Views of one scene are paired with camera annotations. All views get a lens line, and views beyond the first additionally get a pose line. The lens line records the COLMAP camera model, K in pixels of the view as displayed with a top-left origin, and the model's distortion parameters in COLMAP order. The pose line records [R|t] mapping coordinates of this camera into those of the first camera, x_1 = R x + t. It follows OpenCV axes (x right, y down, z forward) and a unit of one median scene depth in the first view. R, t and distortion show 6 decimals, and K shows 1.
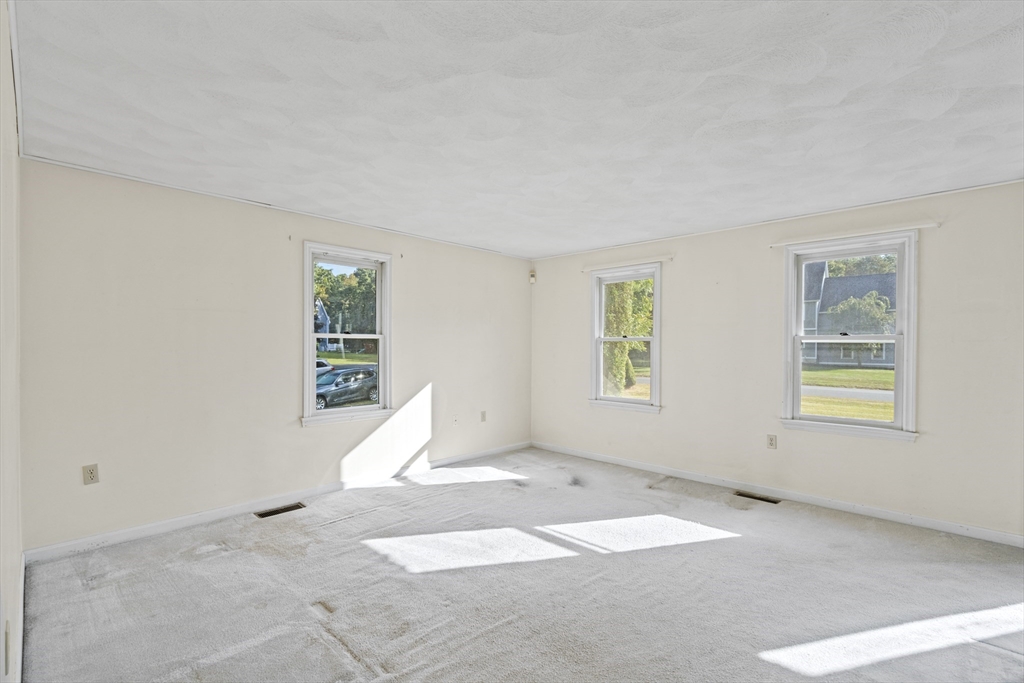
lens RADIAL K [[465.9, 0, 507.5], [0, 465.9, 348.4], [0, 0, 1]] dist [-0.010466, 0.003502]
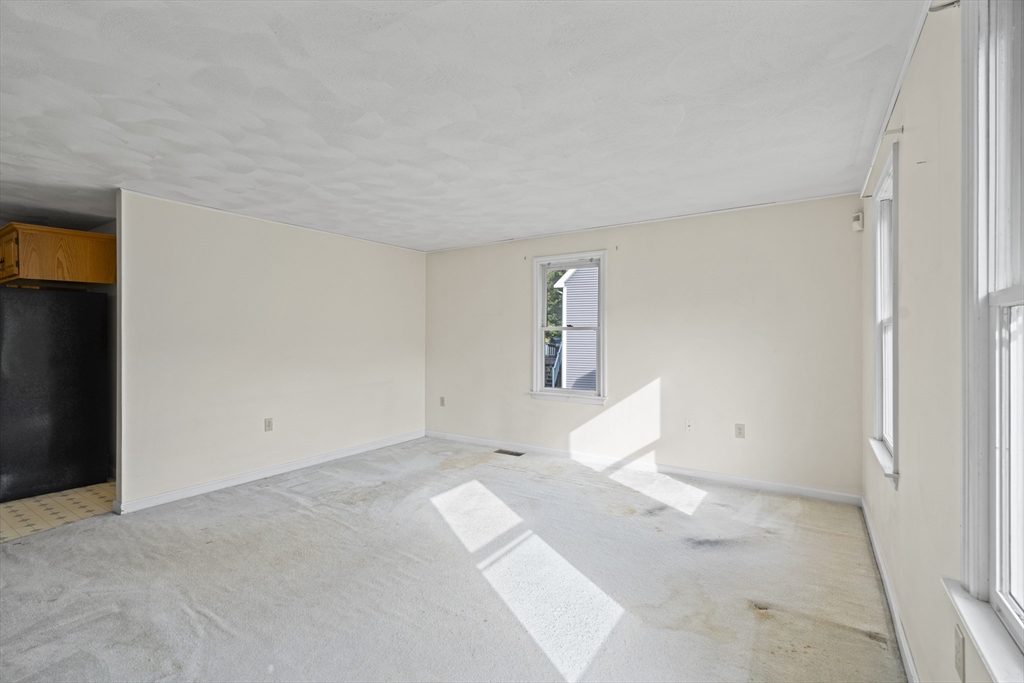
lens RADIAL K [[465.9, 0, 509.2], [0, 465.9, 338.8], [0, 0, 1]] dist [-0.010466, 0.003502]
pose [[0.176351, -0.001794, -0.984326, 0.766292], [-0.005614, 0.999980, -0.002828, 0.003365], [0.984311, 0.006025, 0.176337, 0.627497]]
